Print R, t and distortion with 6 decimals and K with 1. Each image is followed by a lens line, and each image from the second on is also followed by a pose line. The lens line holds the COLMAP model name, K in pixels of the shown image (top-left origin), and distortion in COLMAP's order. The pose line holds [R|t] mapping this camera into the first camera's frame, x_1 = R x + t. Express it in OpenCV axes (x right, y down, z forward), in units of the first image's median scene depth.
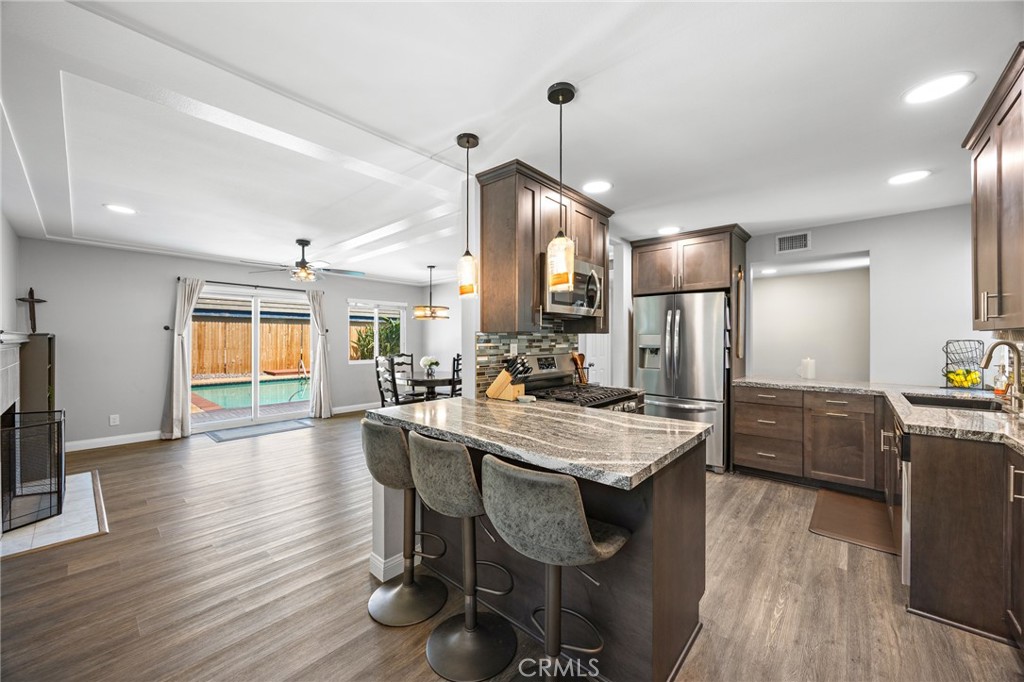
lens RADIAL K [[389.1, 0, 512.0], [0, 389.1, 341.0], [0, 0, 1]] dist [-0.000184, -0.000196]
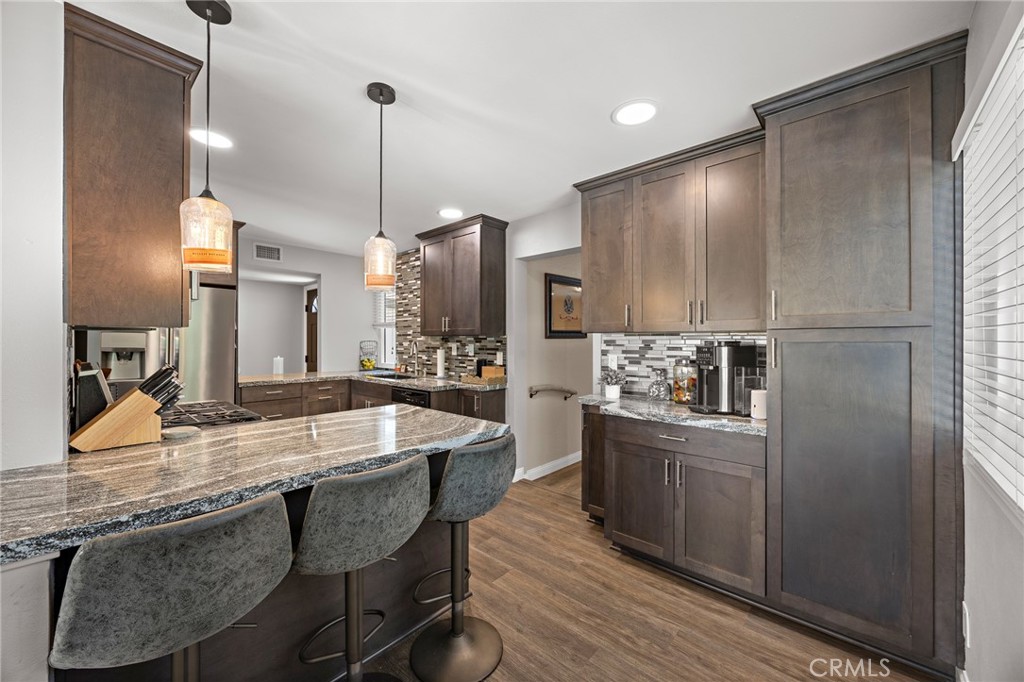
lens RADIAL K [[389.1, 0, 512.0], [0, 389.1, 341.0], [0, 0, 1]] dist [-0.000184, -0.000196]
pose [[0.024164, 0.000950, 0.999708, -0.444847], [0.001808, 0.999998, -0.000994, 0.001529], [-0.999706, 0.001832, 0.024162, 0.333840]]
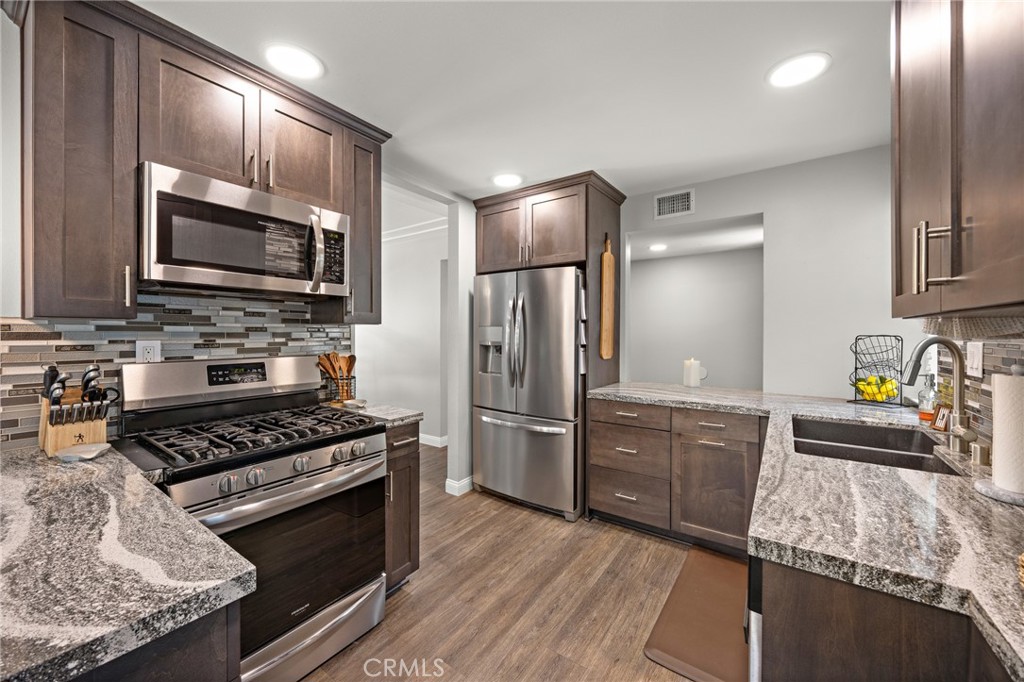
lens RADIAL K [[388.5, 0, 513.9], [0, 388.5, 336.8], [0, 0, 1]] dist [-0.001481, -0.000186]
pose [[0.994355, 0.001017, 0.106098, 0.404938], [-0.001586, 0.999985, 0.005273, -0.001868], [-0.106091, -0.005411, 0.994342, 0.346904]]
